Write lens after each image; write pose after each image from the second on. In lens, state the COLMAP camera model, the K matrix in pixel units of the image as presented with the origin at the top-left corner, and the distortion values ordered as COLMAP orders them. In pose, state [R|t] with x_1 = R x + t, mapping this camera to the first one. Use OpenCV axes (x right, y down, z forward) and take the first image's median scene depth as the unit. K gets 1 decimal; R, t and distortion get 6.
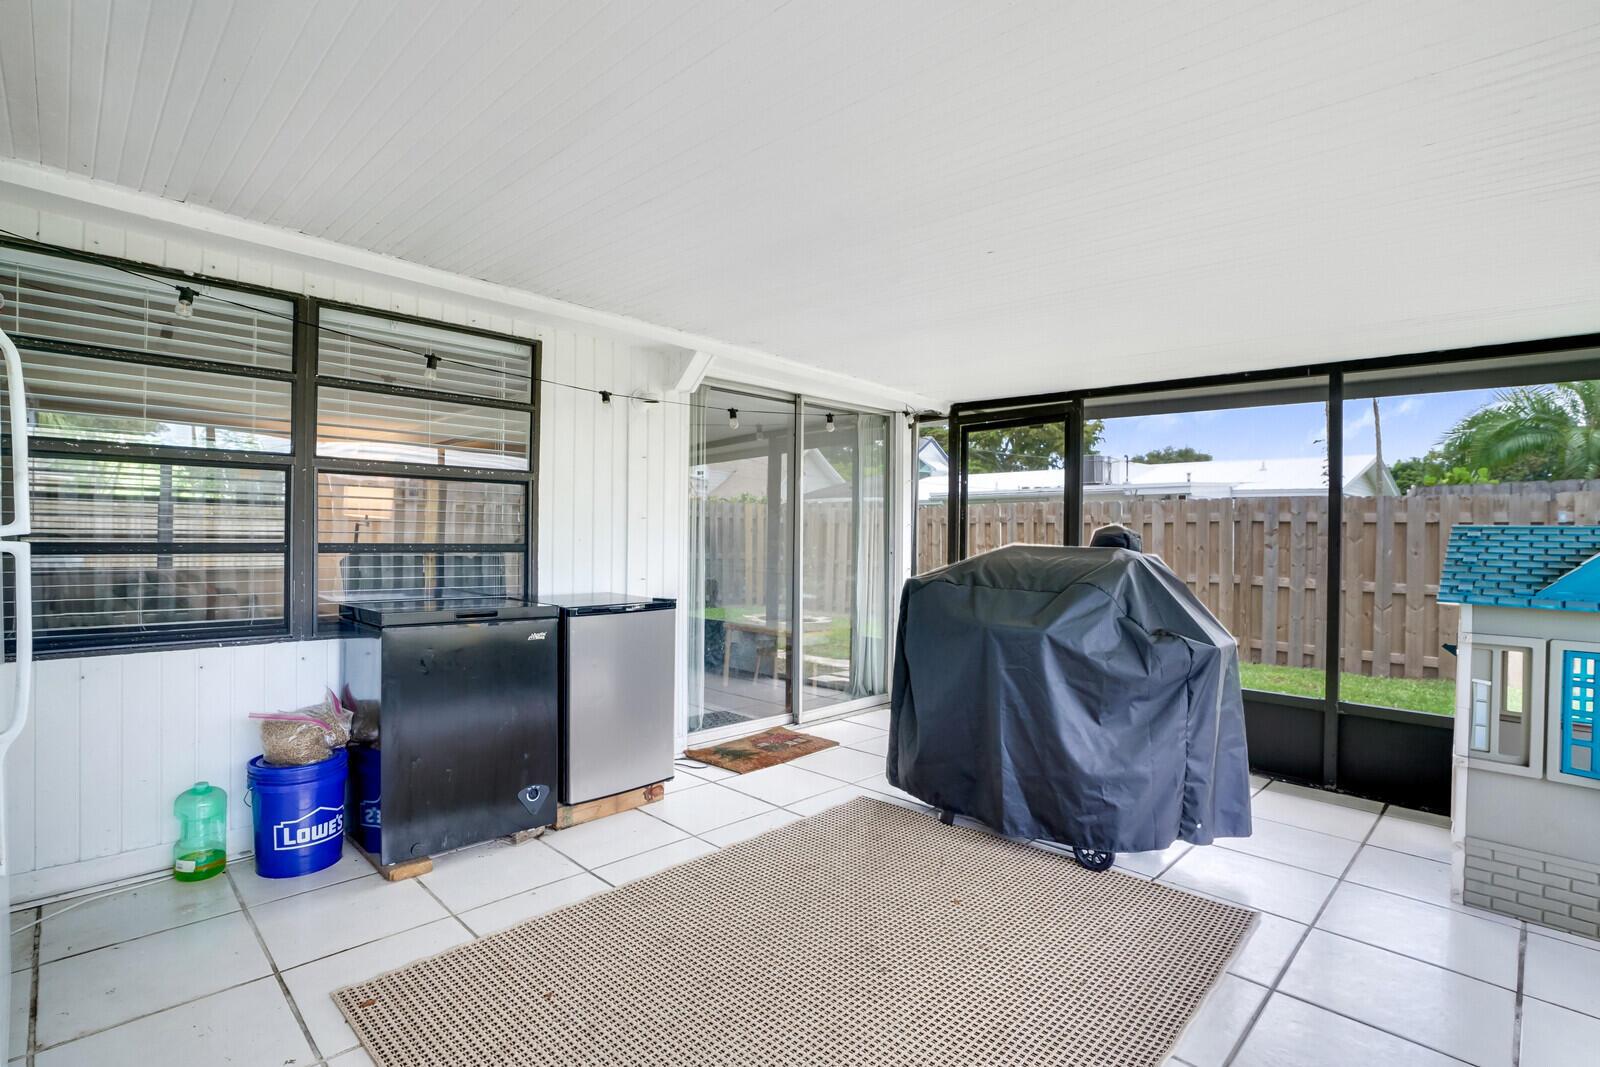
lens RADIAL K [[770.6, 0, 800.0], [0, 770.6, 533.5], [0, 0, 1]] dist [-0.012601, 0.000532]
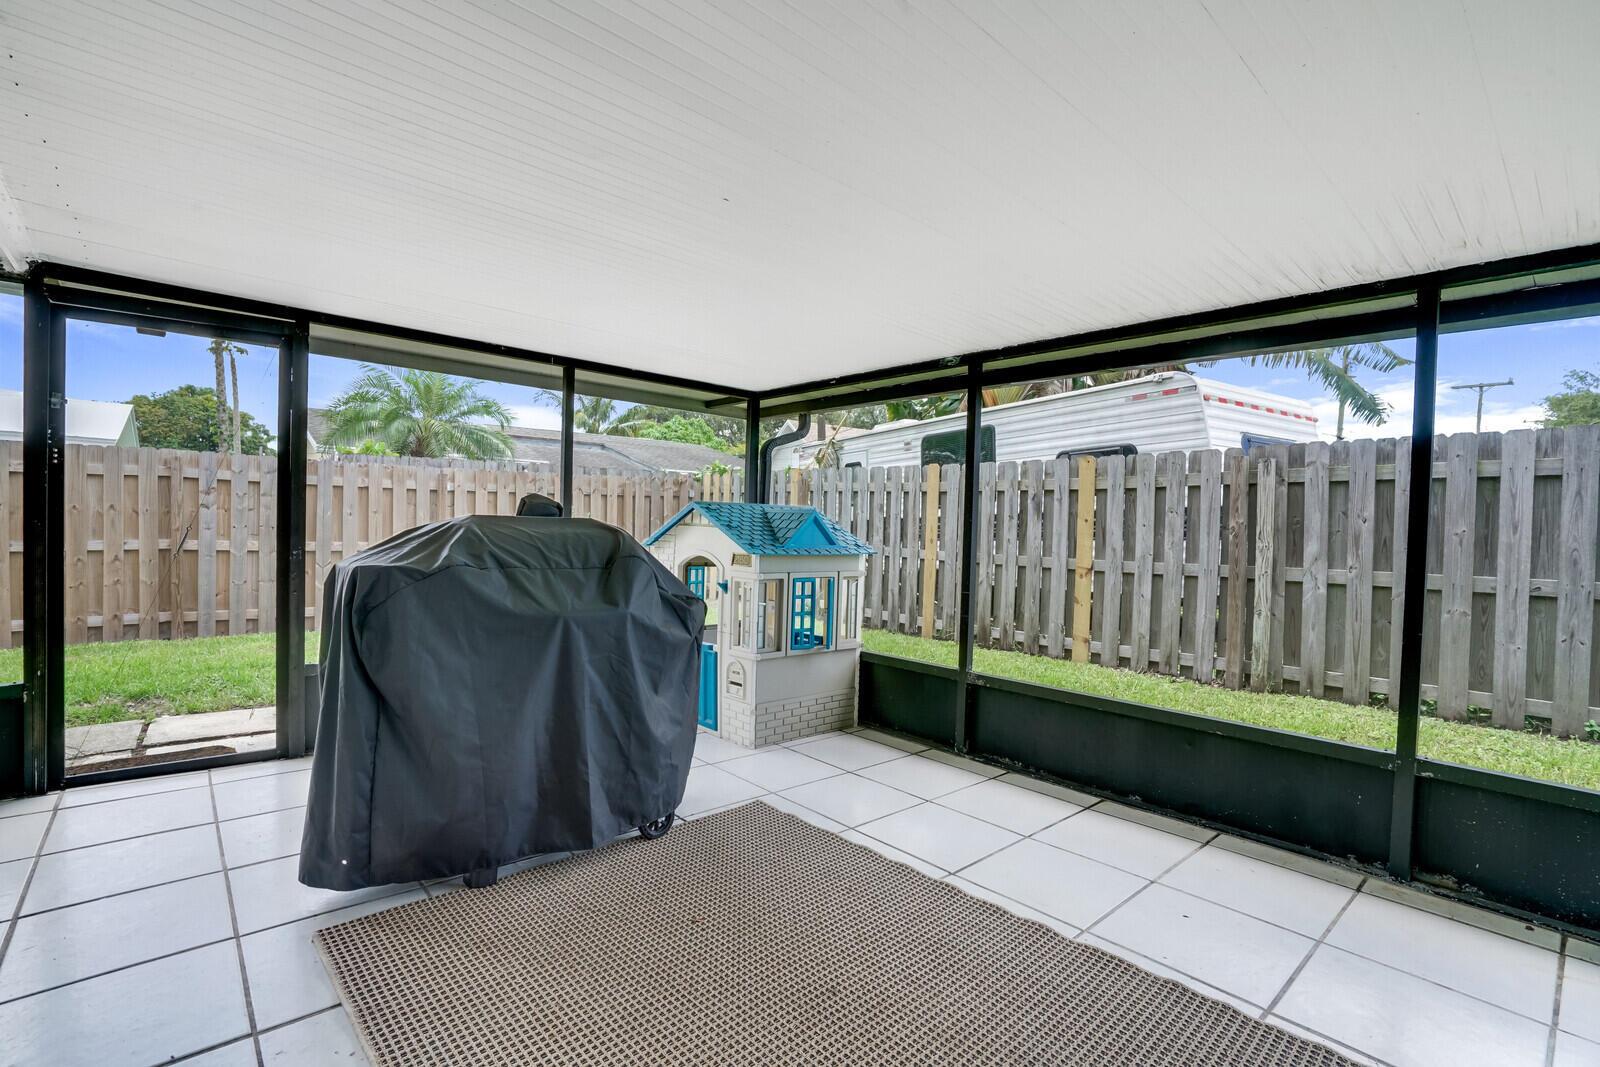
lens RADIAL K [[743.8, 0, 791.6], [0, 743.8, 535.9], [0, 0, 1]] dist [-0.030297, 0.013277]
pose [[0.081172, -0.032367, 0.996174, -0.210212], [-0.031774, 0.998881, 0.035044, -0.000580], [-0.996194, -0.034497, 0.080052, 0.277387]]
